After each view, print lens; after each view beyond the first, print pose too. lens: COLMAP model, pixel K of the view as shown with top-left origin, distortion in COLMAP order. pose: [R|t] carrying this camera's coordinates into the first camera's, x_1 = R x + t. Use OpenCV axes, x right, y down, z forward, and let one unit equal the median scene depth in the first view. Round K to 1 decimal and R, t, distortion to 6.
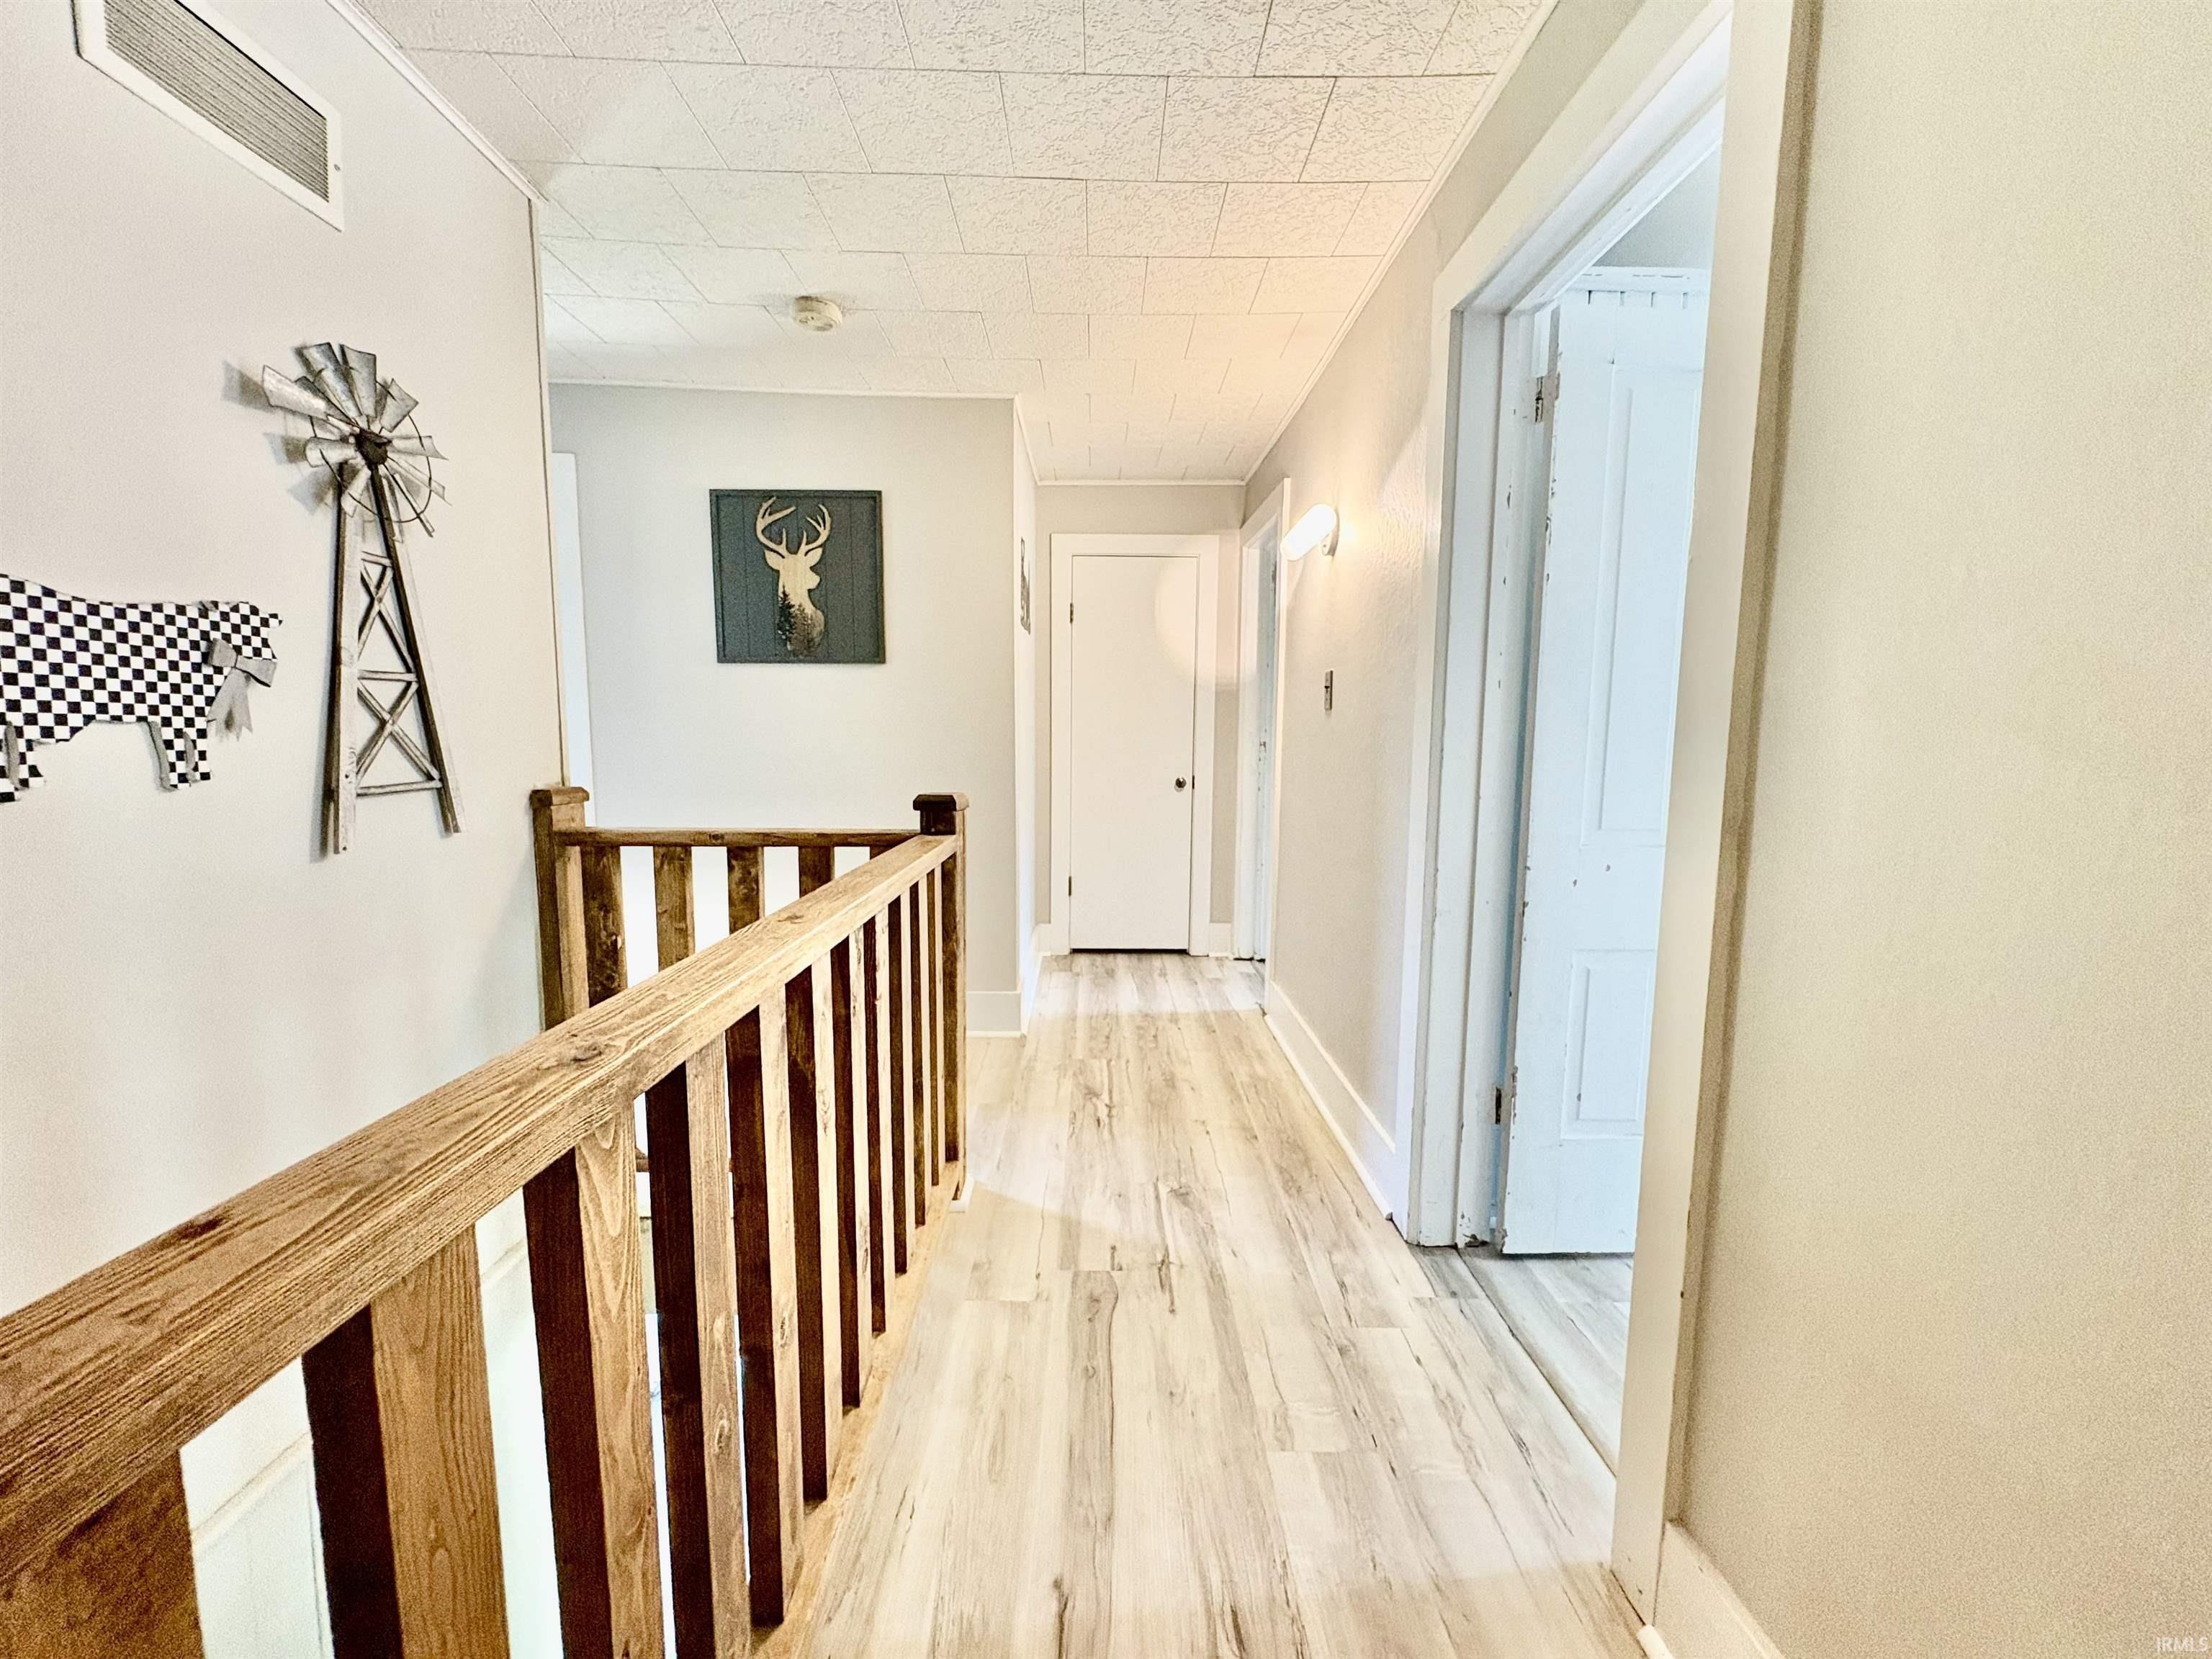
lens RADIAL K [[884.3, 0, 1105.4], [0, 884.3, 828.6], [0, 0, 1]] dist [0.001201, 0.000068]
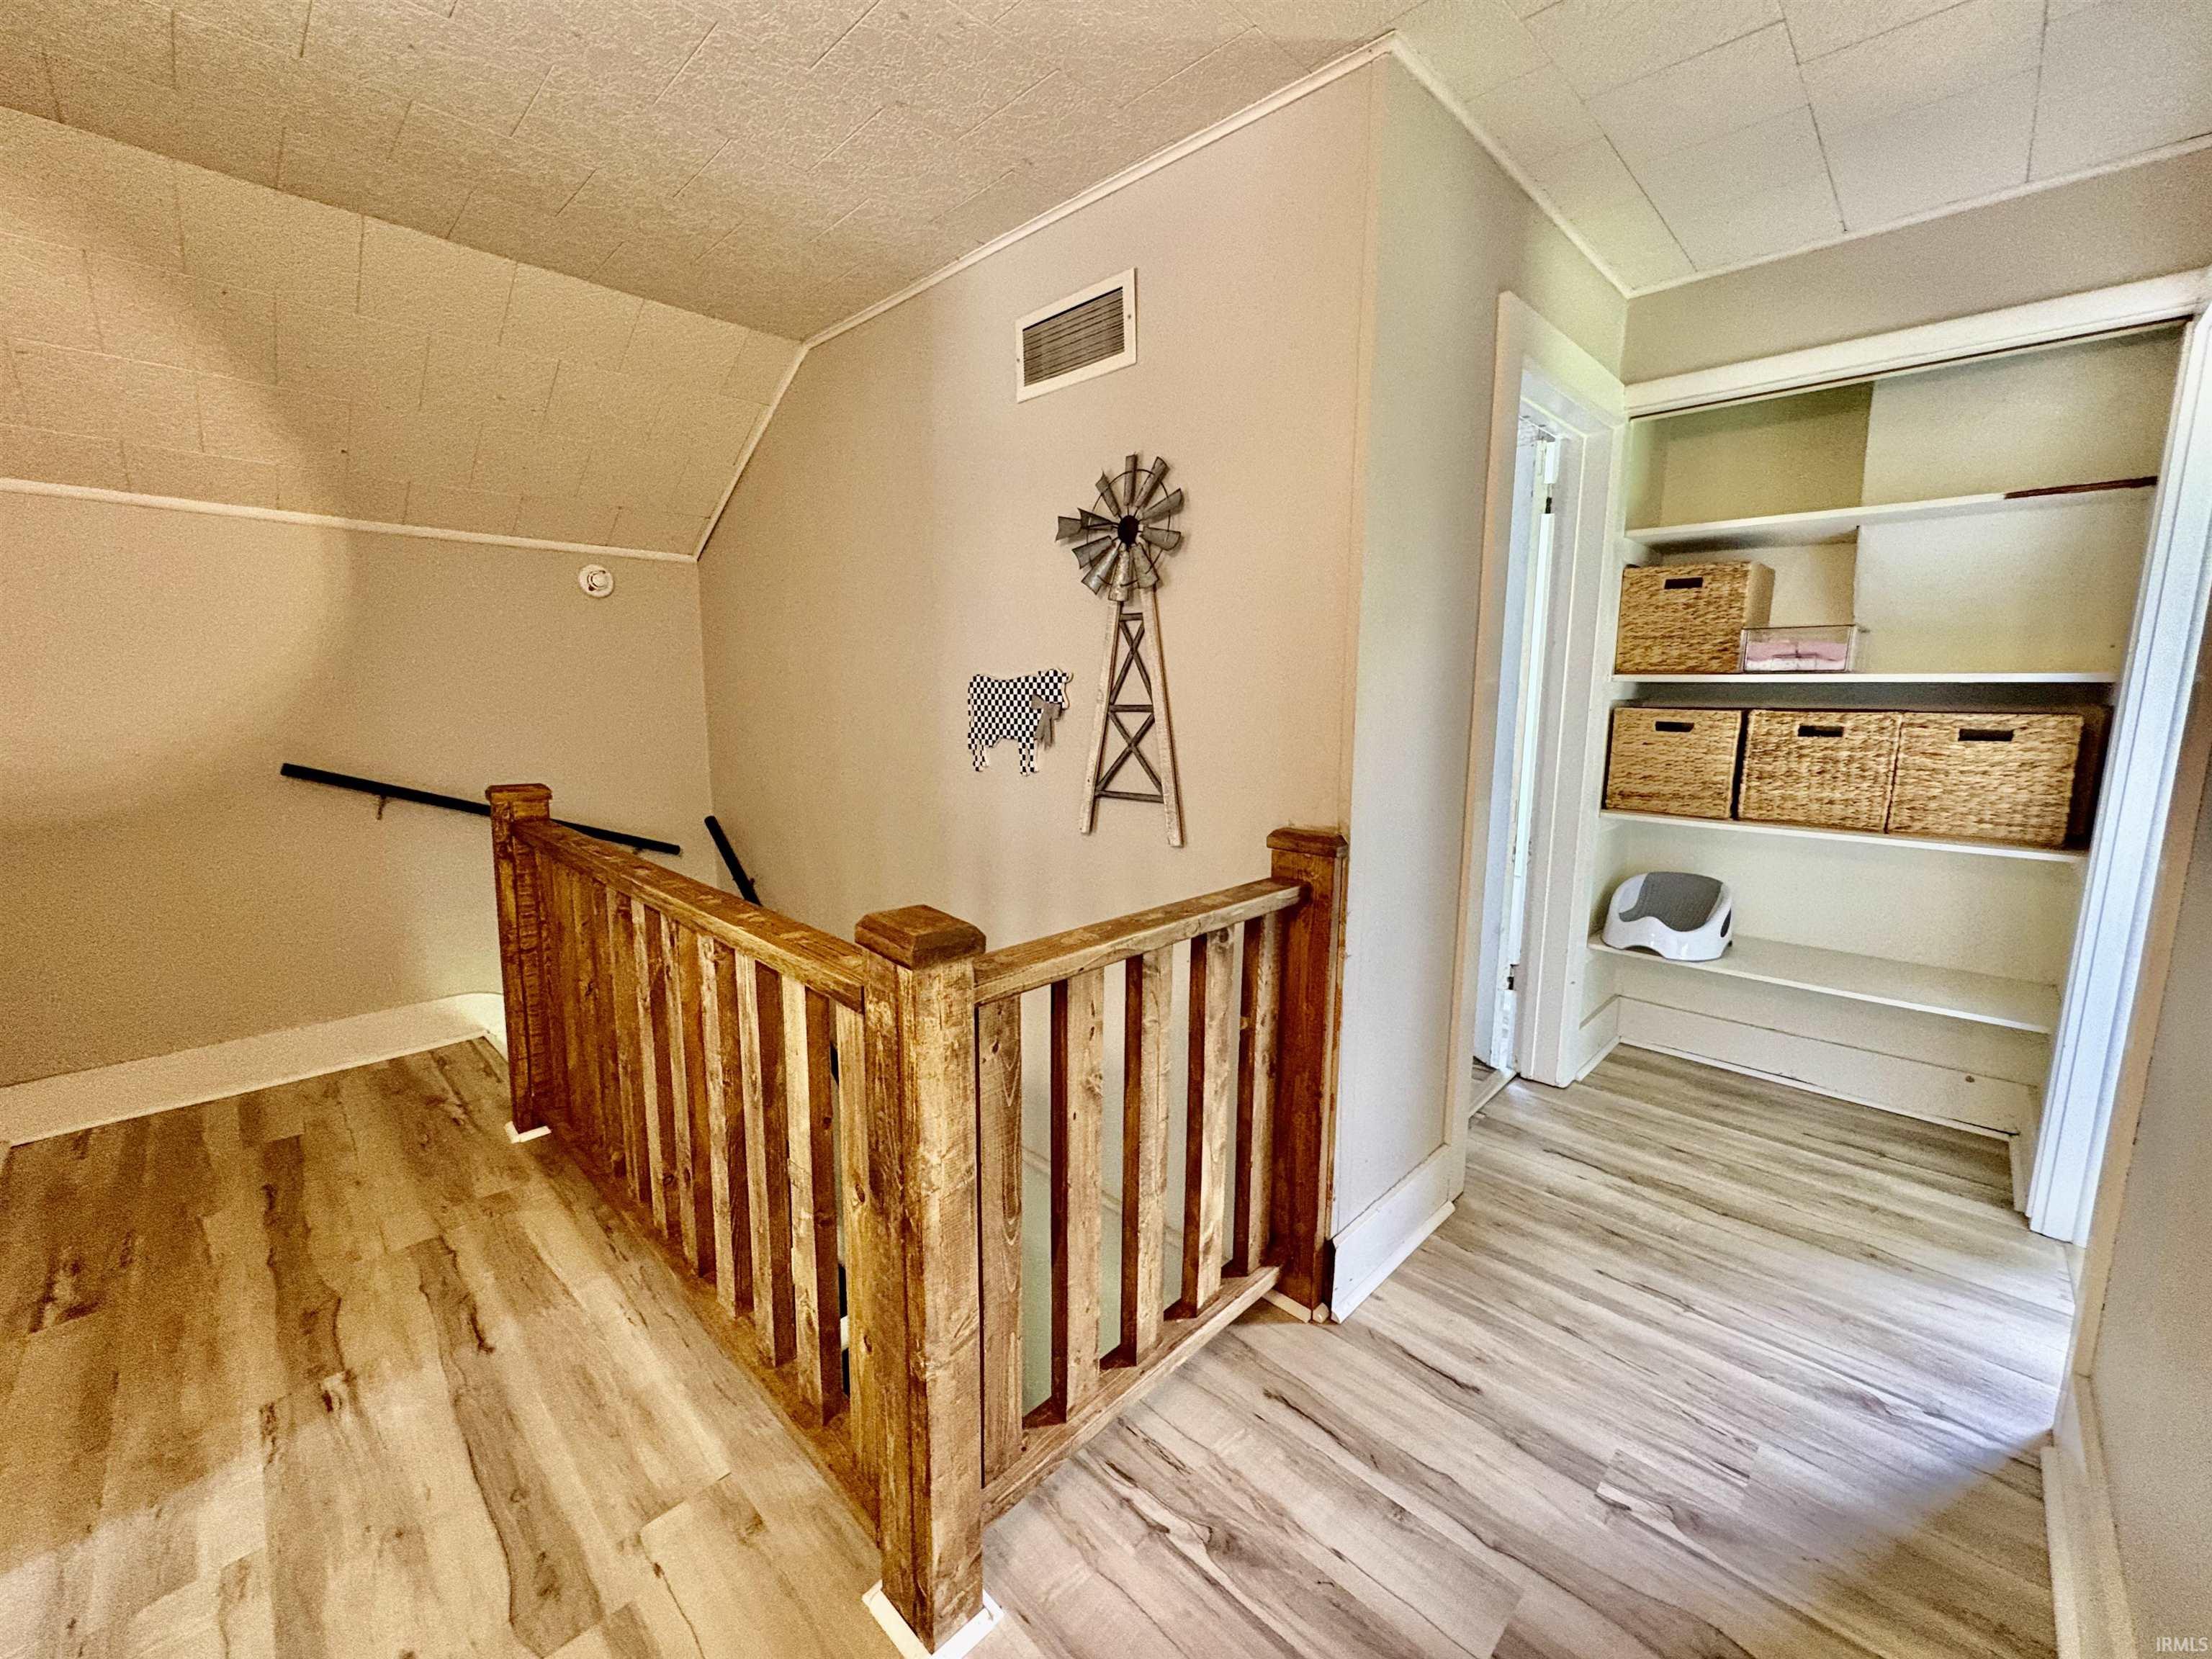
lens RADIAL K [[884.3, 0, 1105.4], [0, 884.3, 828.6], [0, 0, 1]] dist [0.001201, 0.000068]
pose [[-0.707534, 0.096039, -0.700123, 0.124349], [-0.090718, 0.970181, 0.224763, -0.288127], [0.700832, 0.222542, -0.677723, 1.878739]]
